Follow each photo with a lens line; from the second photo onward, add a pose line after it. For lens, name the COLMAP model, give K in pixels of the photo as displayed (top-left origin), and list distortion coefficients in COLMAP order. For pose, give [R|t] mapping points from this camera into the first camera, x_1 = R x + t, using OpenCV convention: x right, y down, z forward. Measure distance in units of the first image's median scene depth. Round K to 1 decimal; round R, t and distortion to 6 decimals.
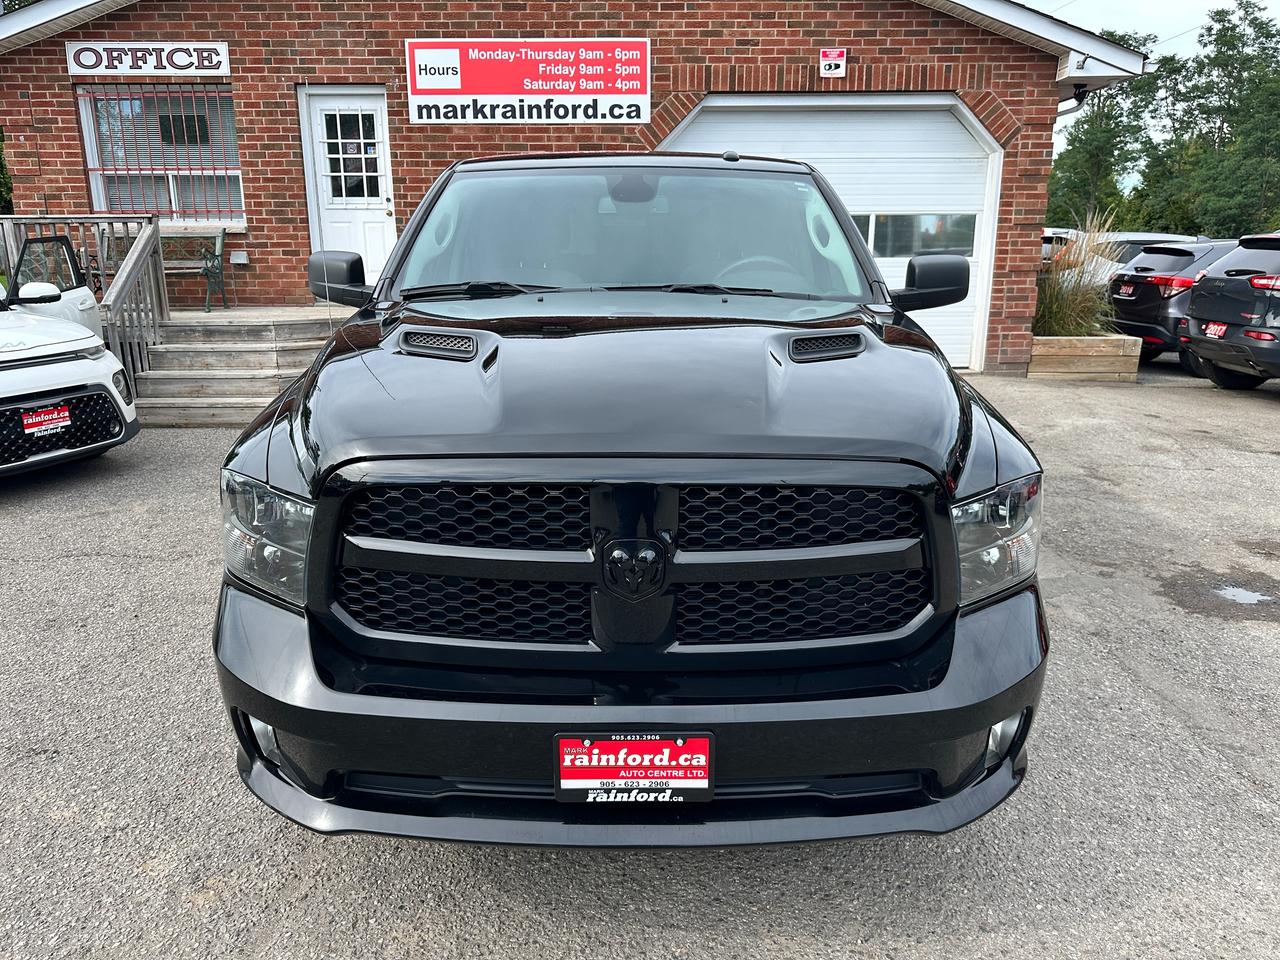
lens RADIAL K [[919.1, 0, 630.9], [0, 919.1, 483.3], [0, 0, 1]] dist [0.019460, -0.031862]
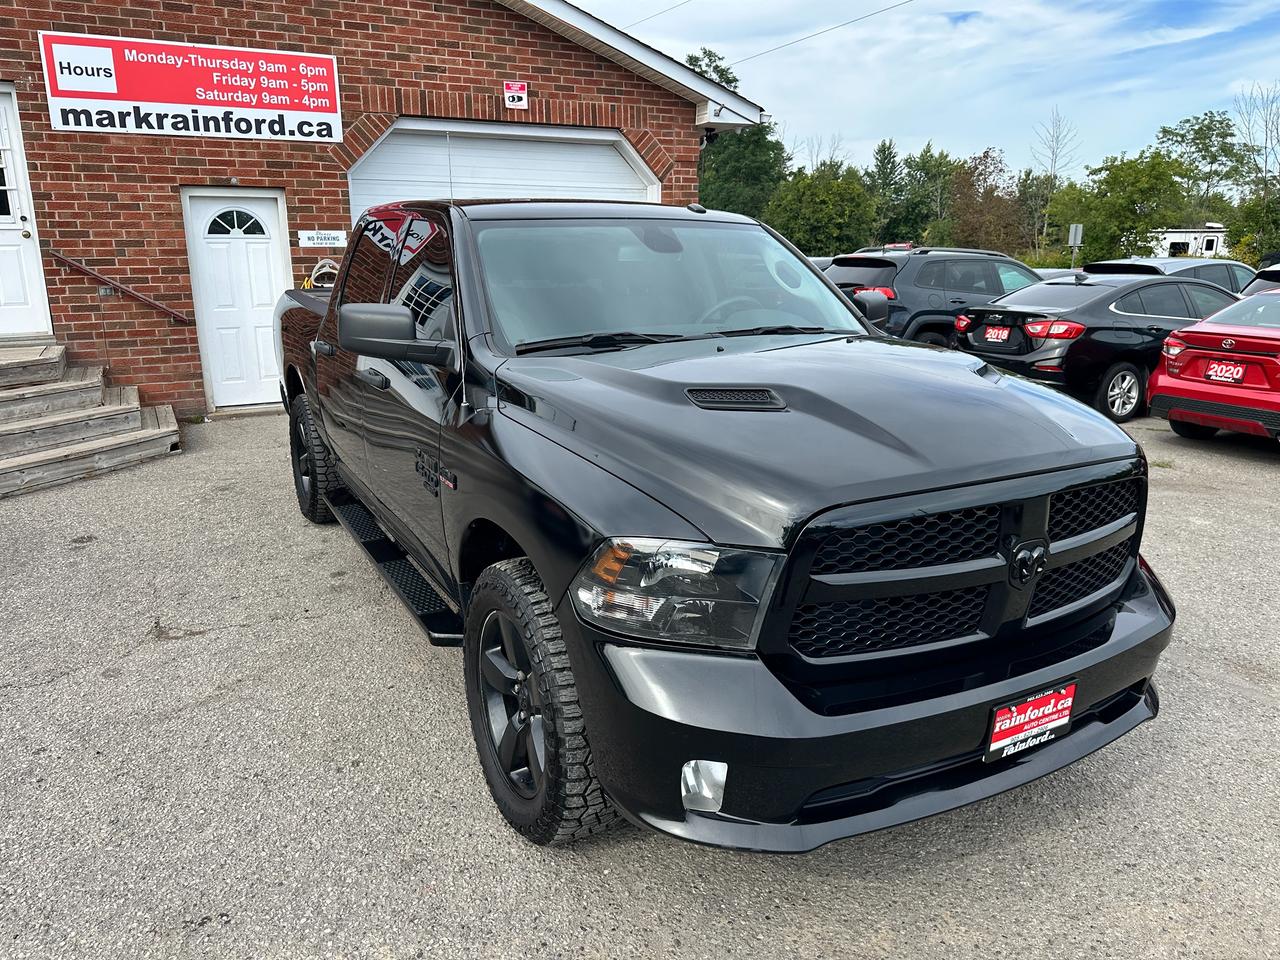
lens RADIAL K [[919.1, 0, 627.7], [0, 919.1, 477.9], [0, 0, 1]] dist [0.019460, -0.031862]
pose [[0.878877, -0.118344, 0.462136, -0.207295], [0.124814, 0.992040, 0.016674, -0.022624], [-0.460430, 0.043026, 0.886653, 0.023544]]
